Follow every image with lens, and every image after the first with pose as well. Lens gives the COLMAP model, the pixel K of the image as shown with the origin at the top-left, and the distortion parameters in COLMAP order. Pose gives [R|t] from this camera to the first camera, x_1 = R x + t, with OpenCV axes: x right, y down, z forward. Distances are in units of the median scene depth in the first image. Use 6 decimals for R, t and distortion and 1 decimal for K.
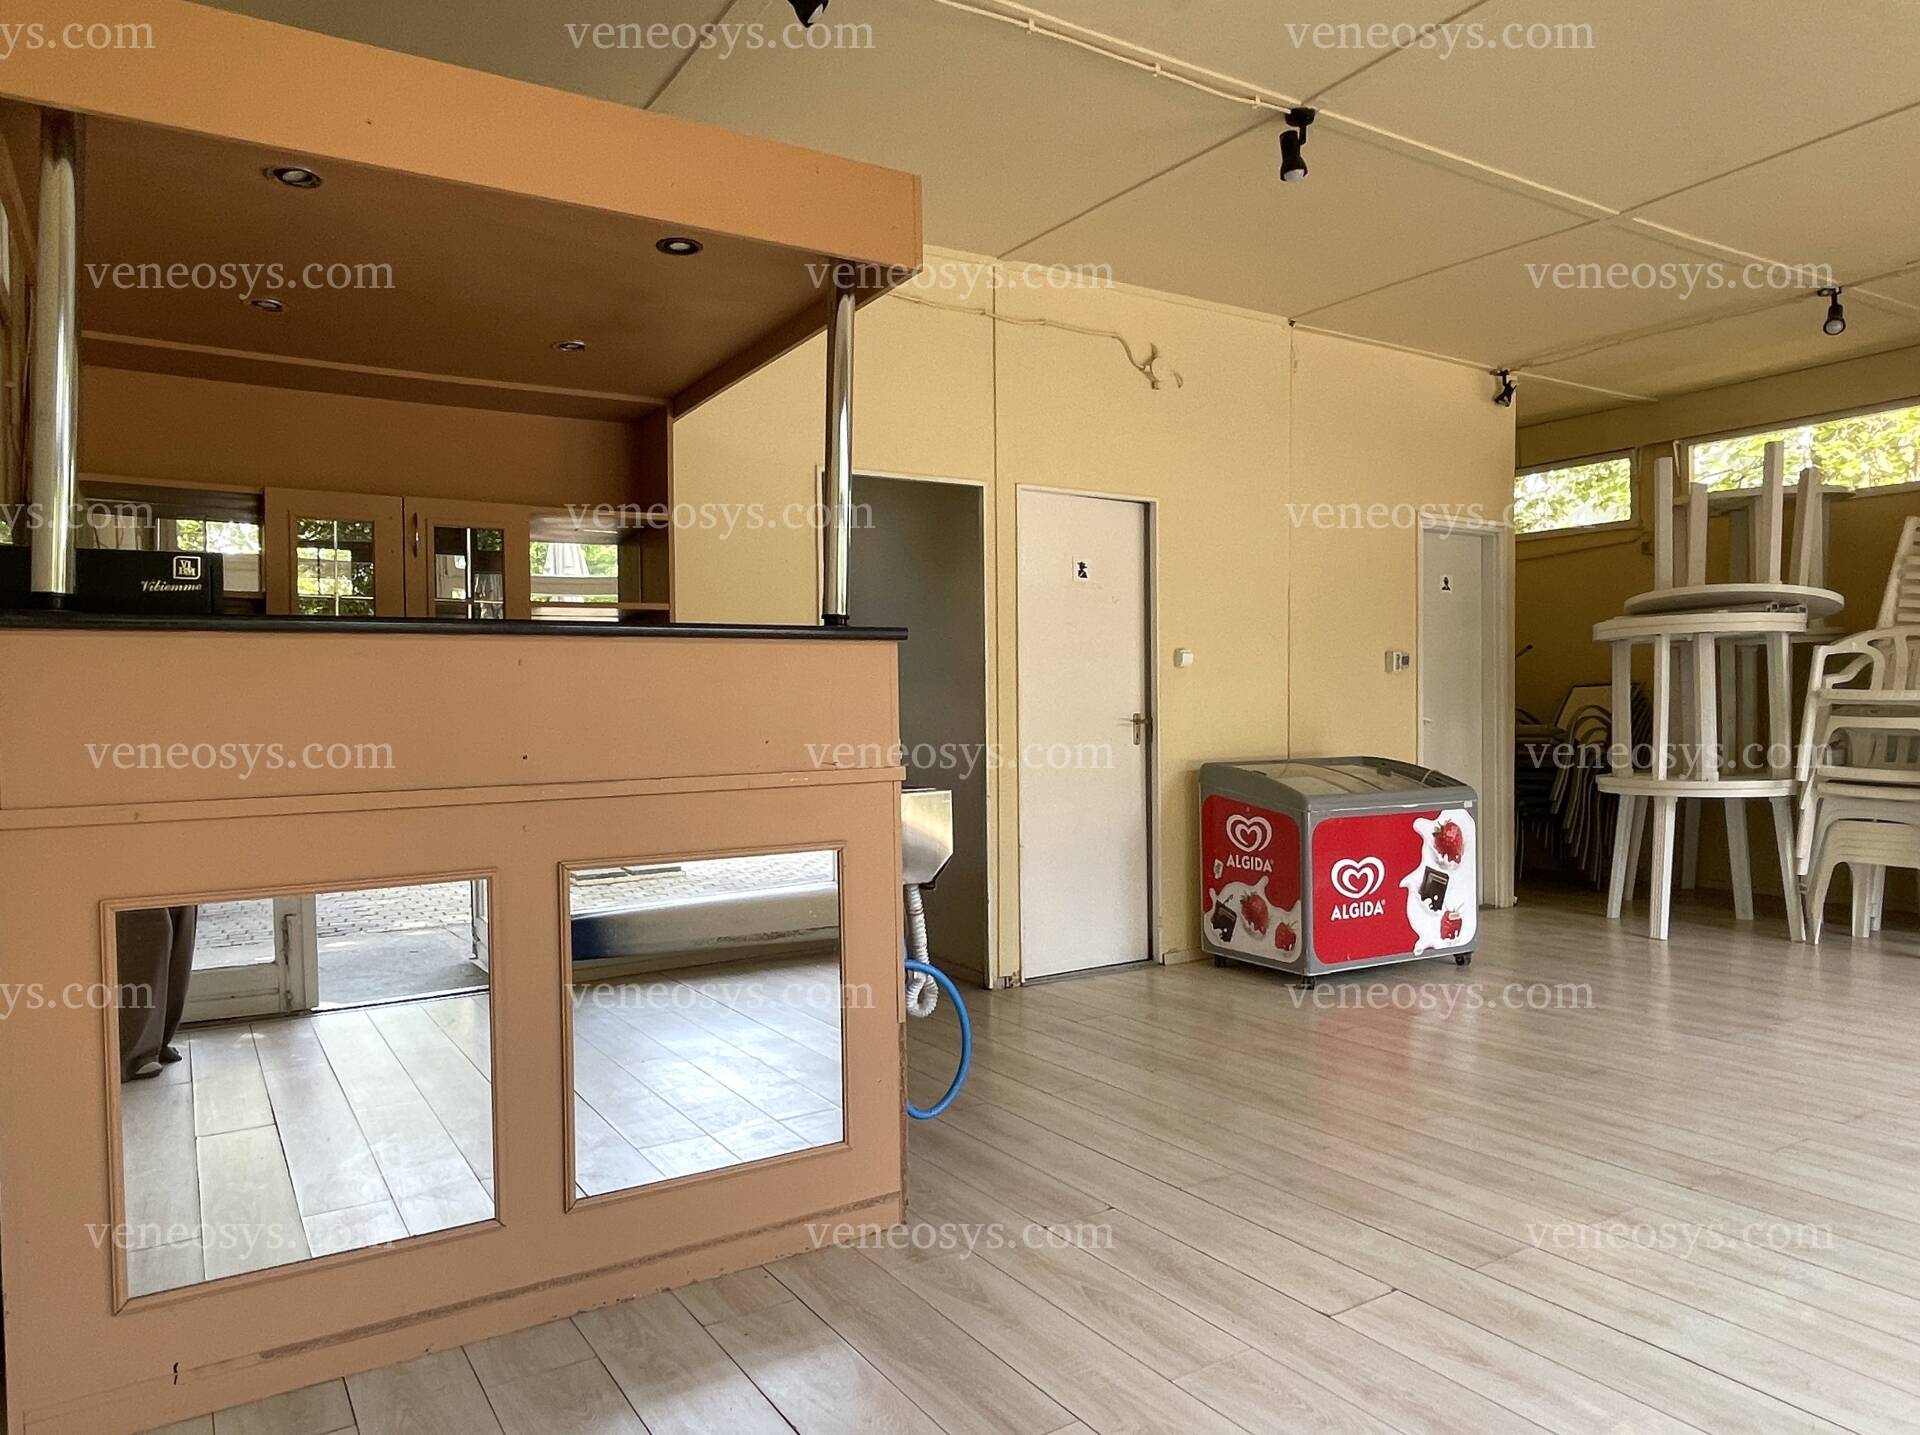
lens RADIAL K [[1255.1, 0, 960.0], [0, 1255.1, 717.5], [0, 0, 1]] dist [0.000506, 0.001589]
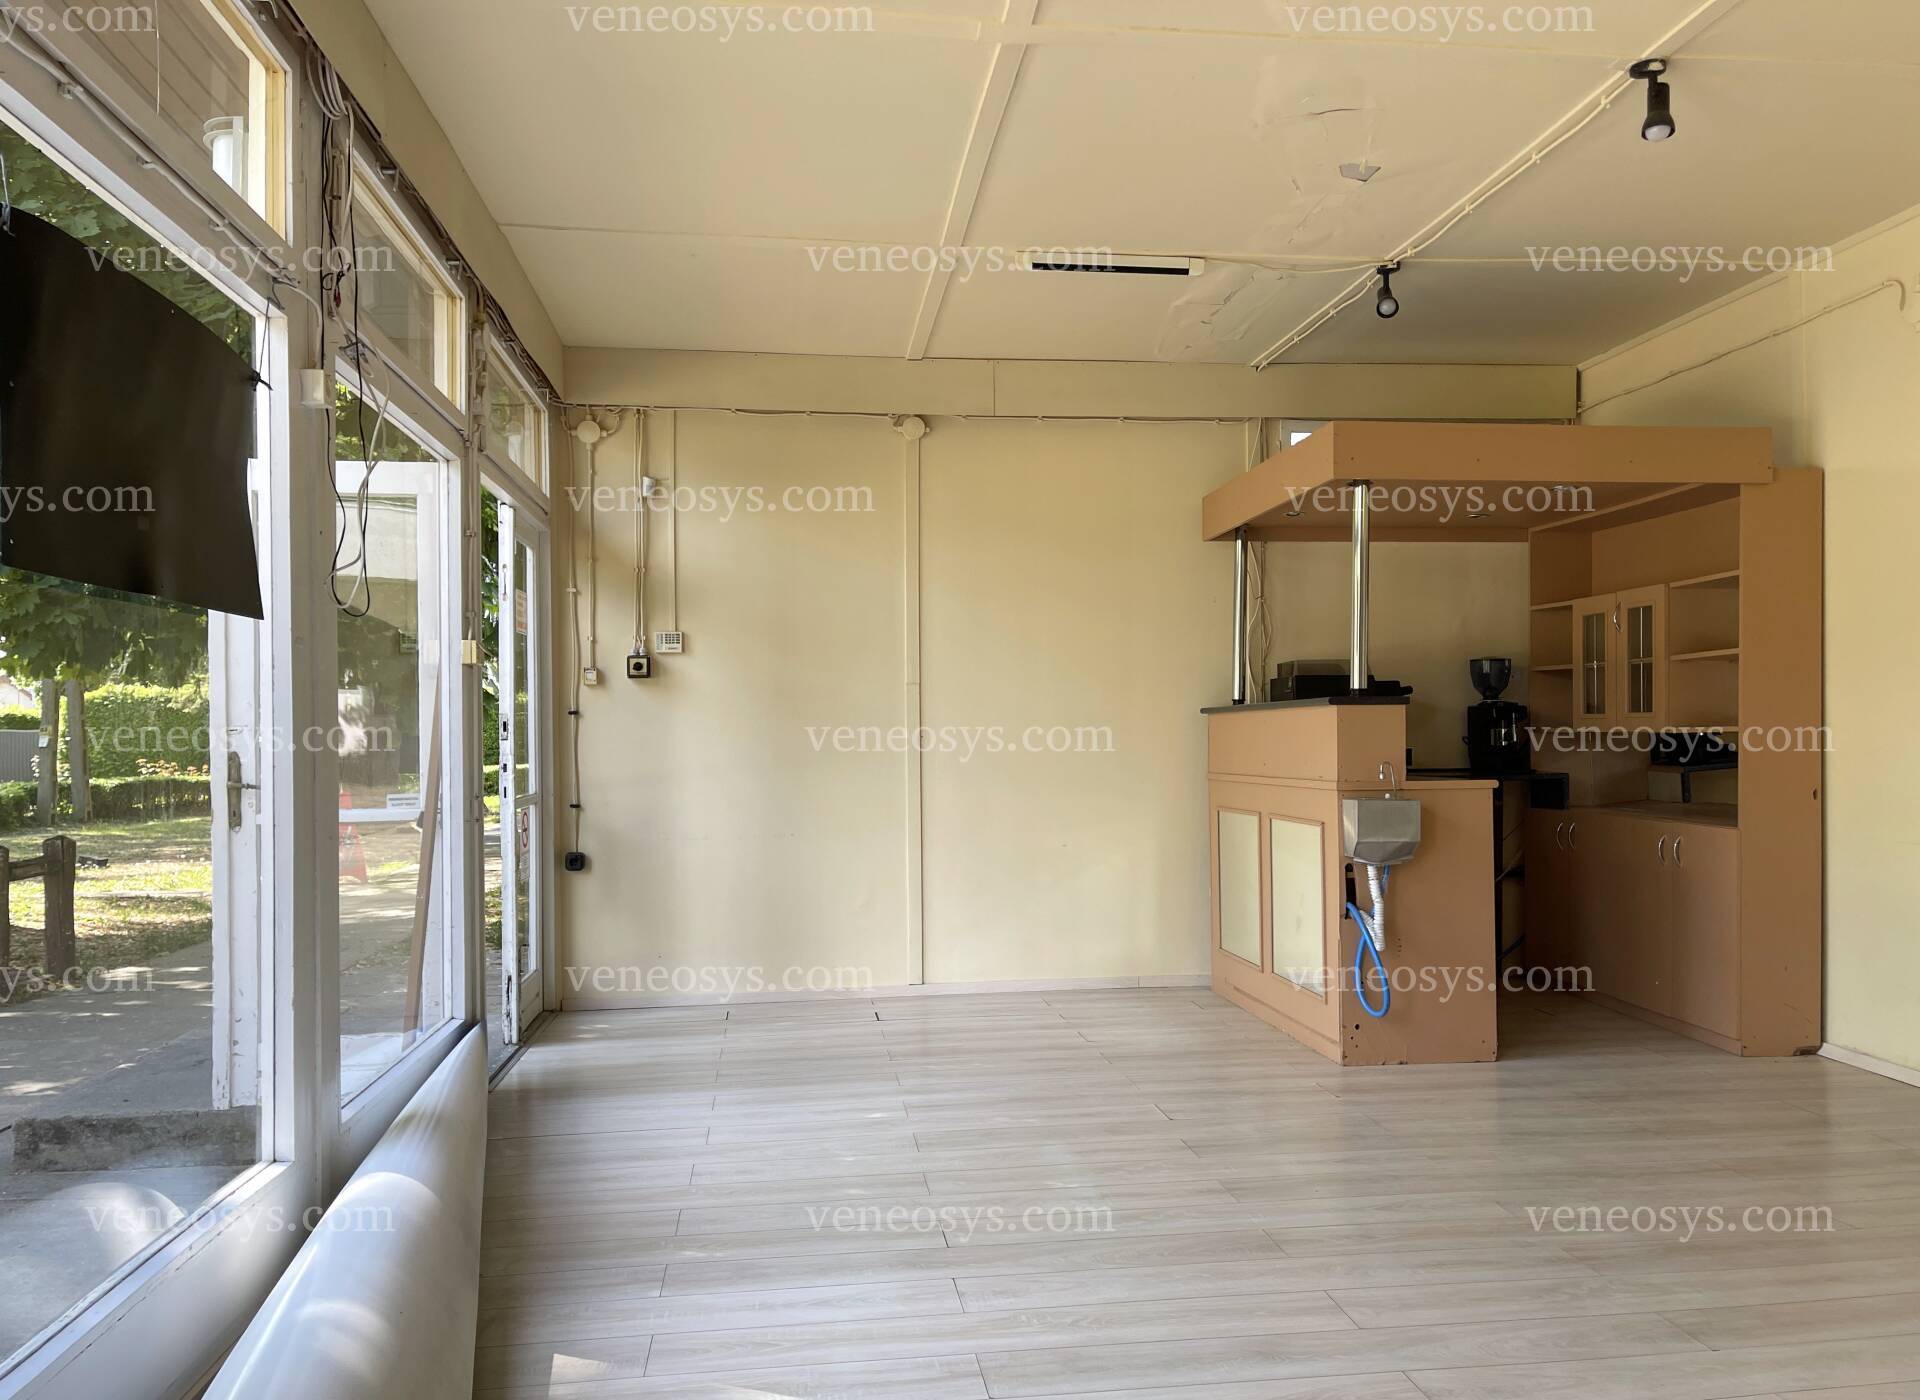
lens RADIAL K [[1464.8, 0, 968.8], [0, 1464.8, 747.9], [0, 0, 1]] dist [0.003325, 0.002660]
pose [[-0.433313, 0.020546, -0.901009, 0.960187], [0.004245, 0.999776, 0.020756, -0.025997], [0.901234, 0.005169, -0.433303, 0.709205]]
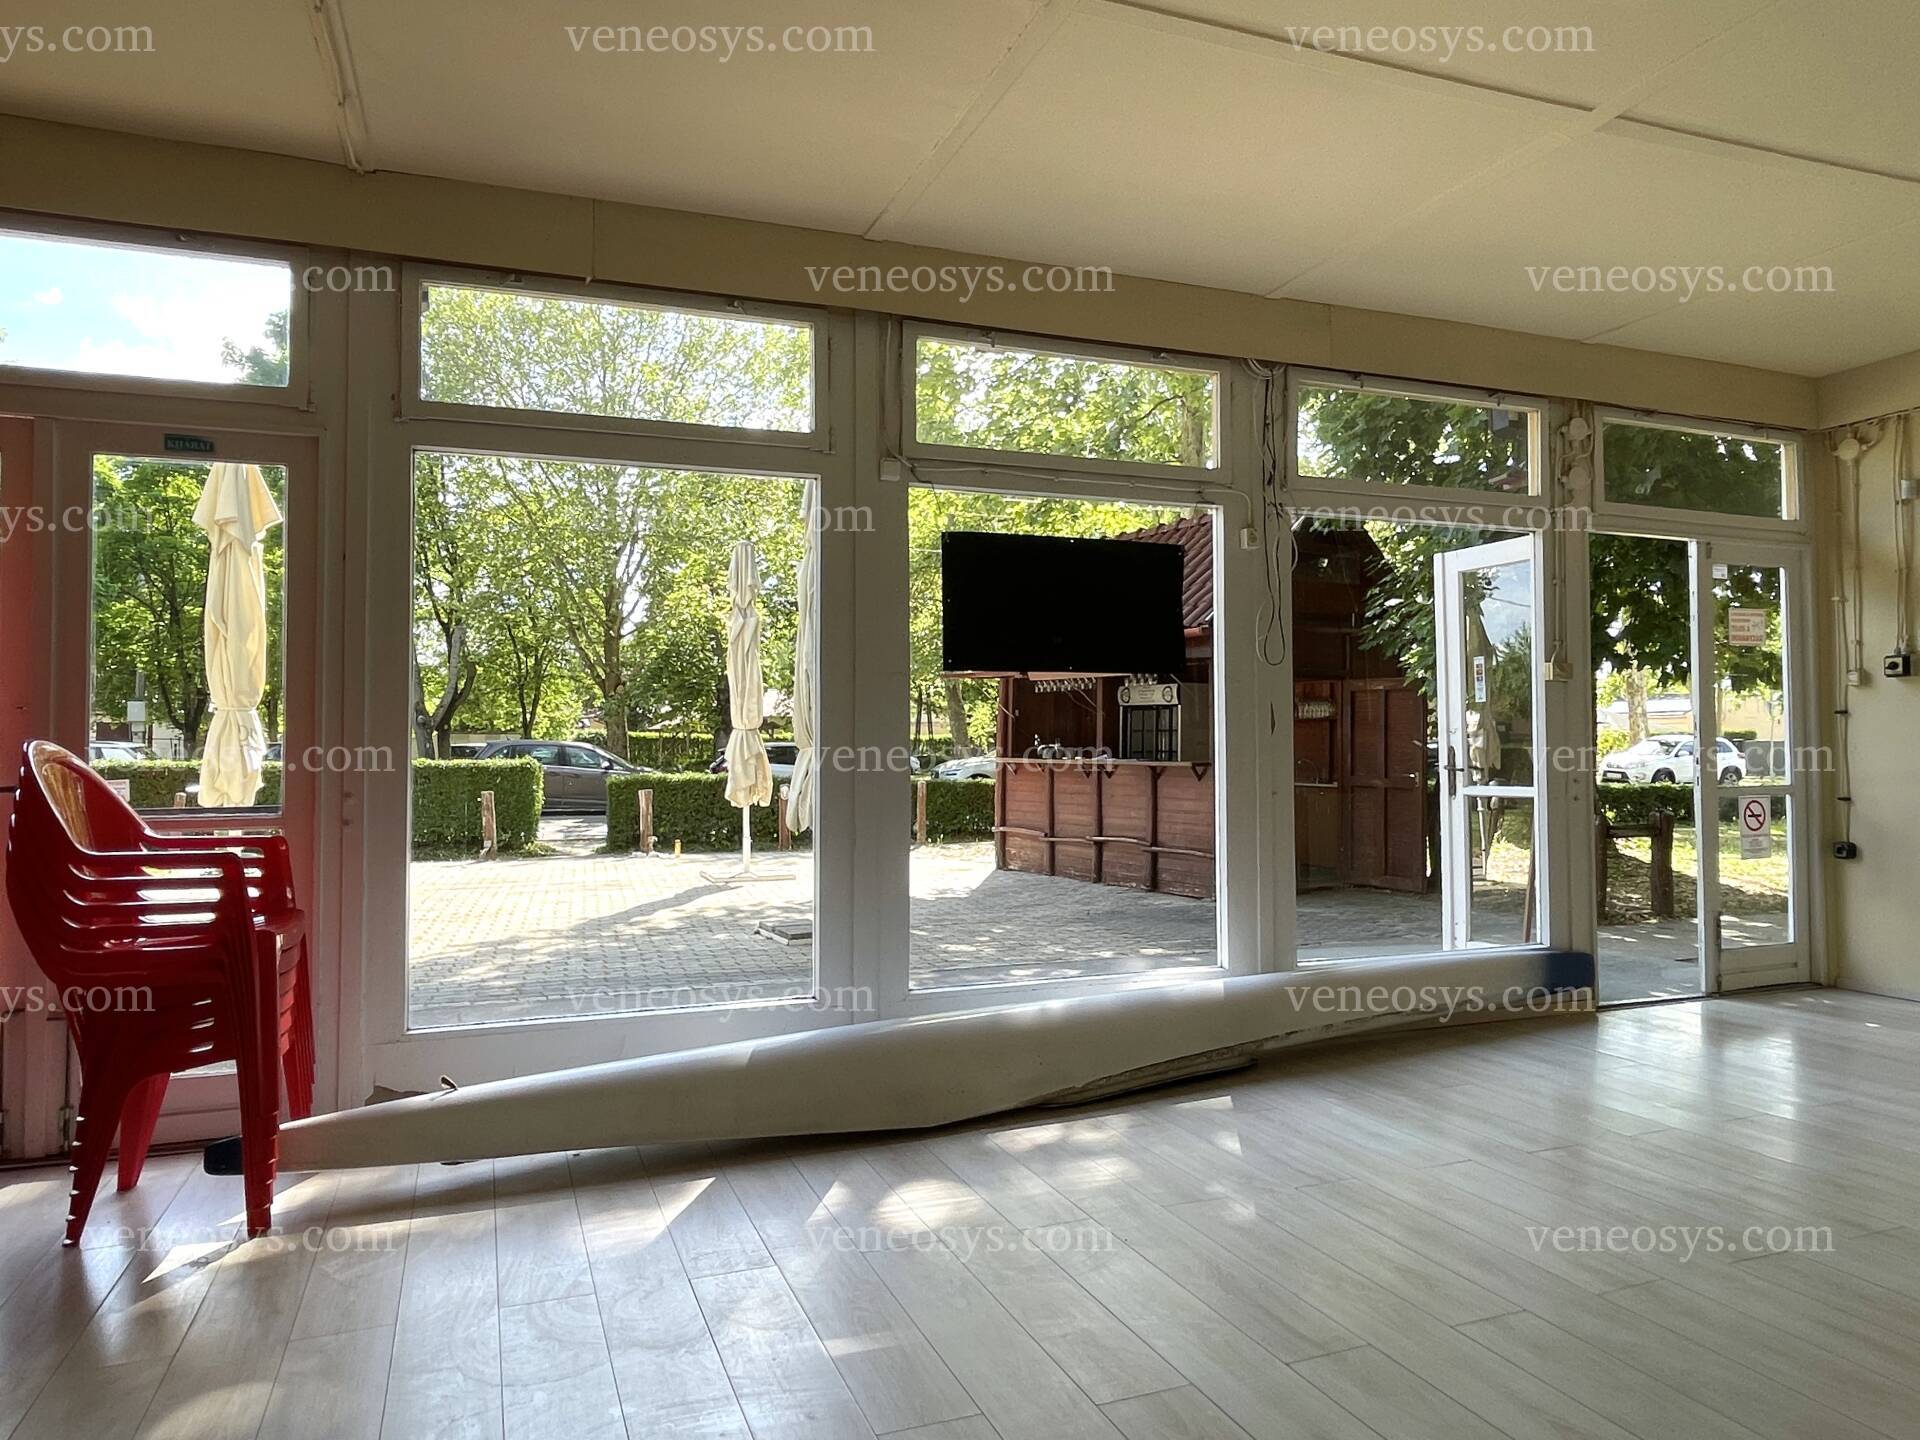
lens RADIAL K [[1255.1, 0, 960.0], [0, 1255.1, 720.0], [0, 0, 1]] dist [0.000506, 0.001589]
pose [[-0.978595, 0.019729, 0.204850, 0.548383], [0.017030, 0.999743, -0.014931, -0.020856], [-0.205092, -0.011123, -0.978680, 1.144063]]
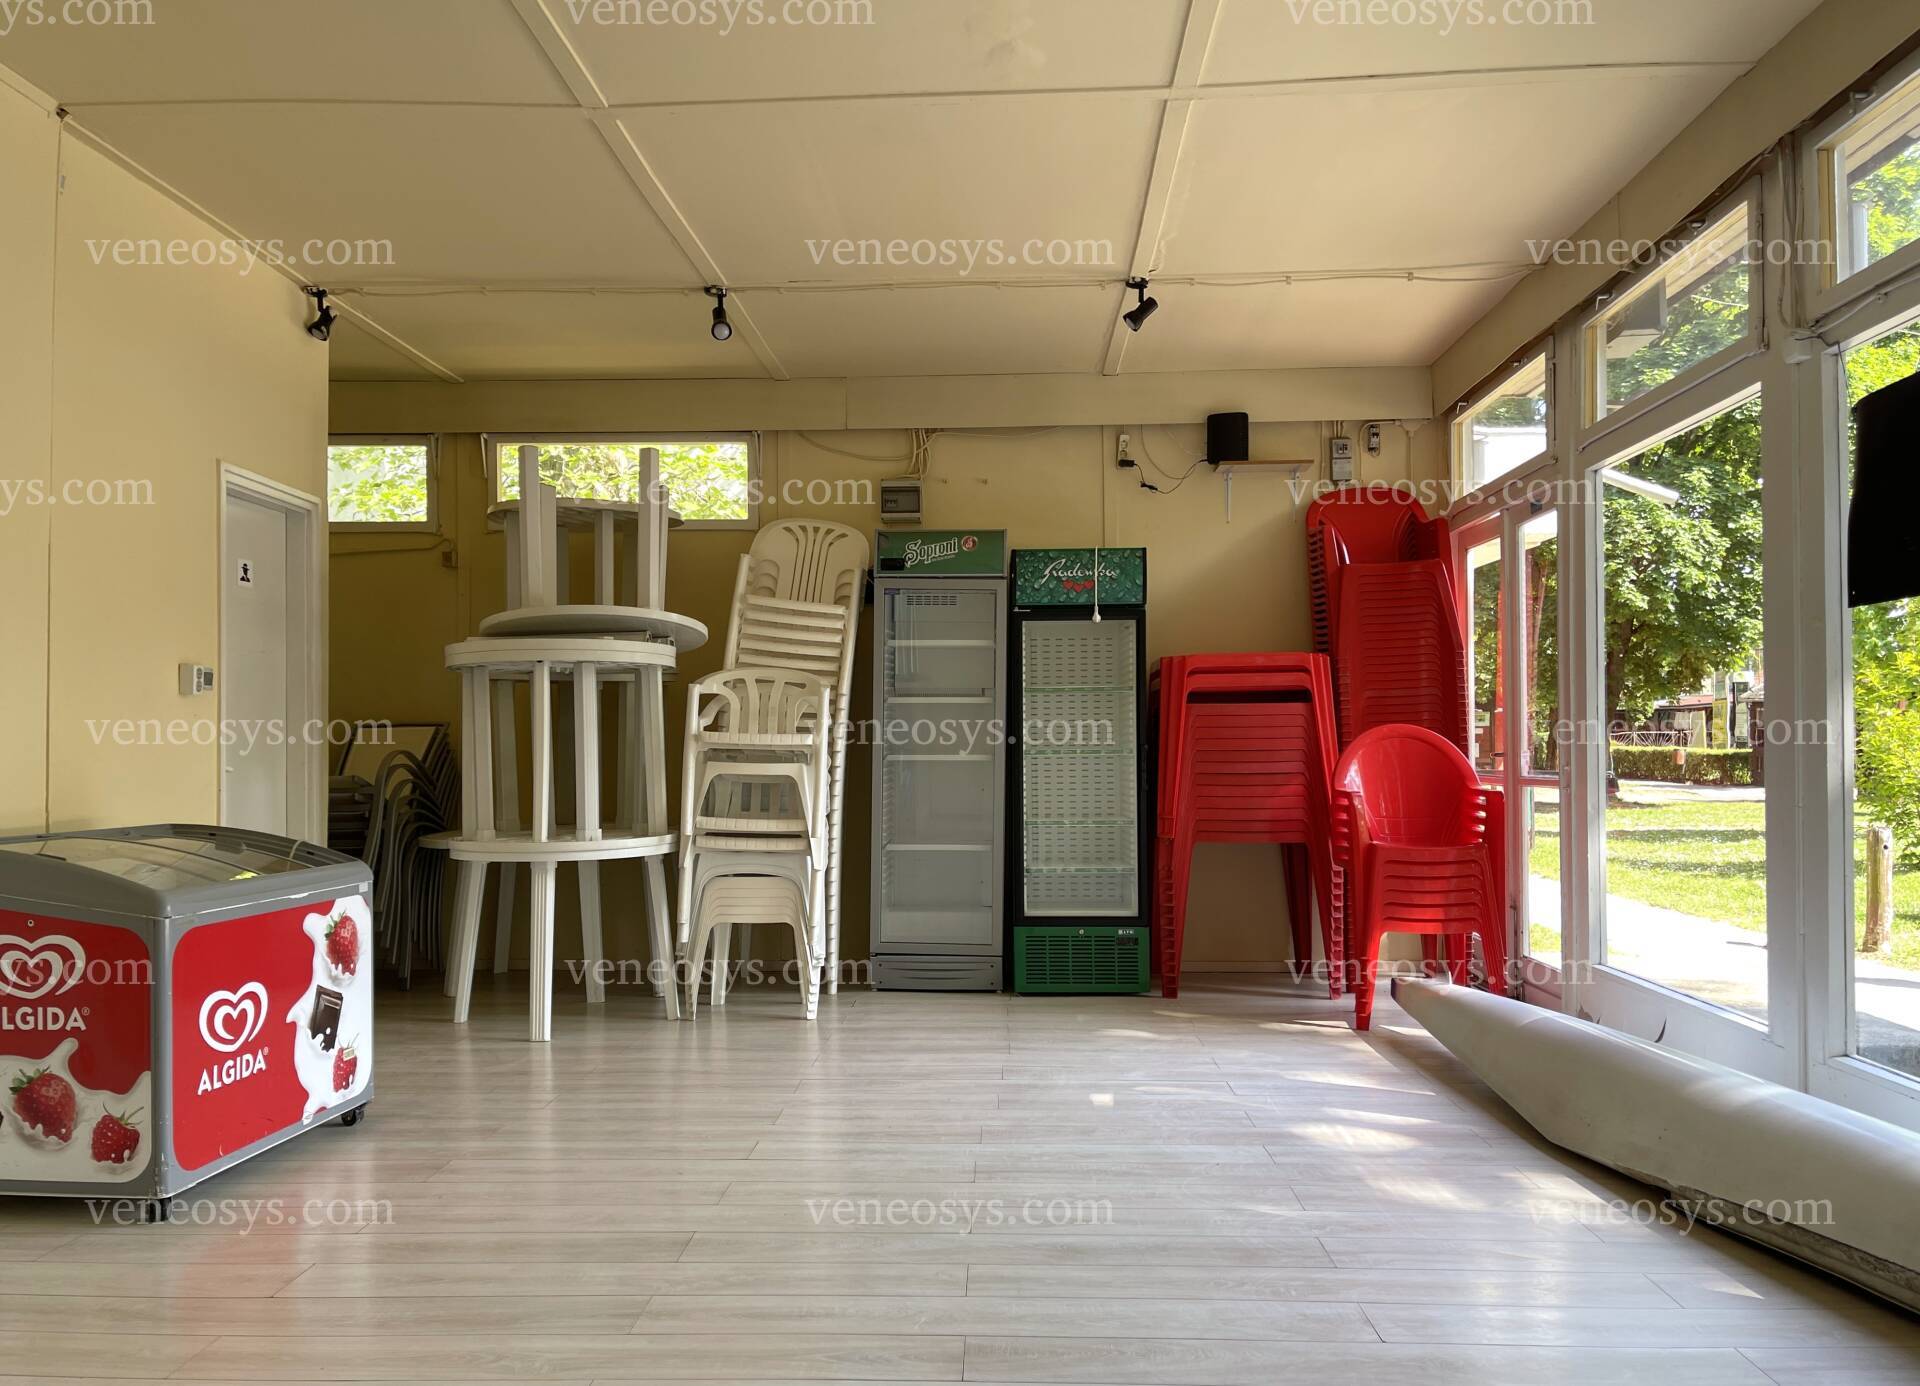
lens RADIAL K [[1481.3, 0, 950.3], [0, 1481.3, 731.4], [0, 0, 1]] dist [0.055174, -0.047189]
pose [[0.571705, 0.019925, 0.820217, -0.086808], [0.004366, 0.999617, -0.027327, 0.007198], [-0.820448, 0.019204, 0.571399, 0.267364]]
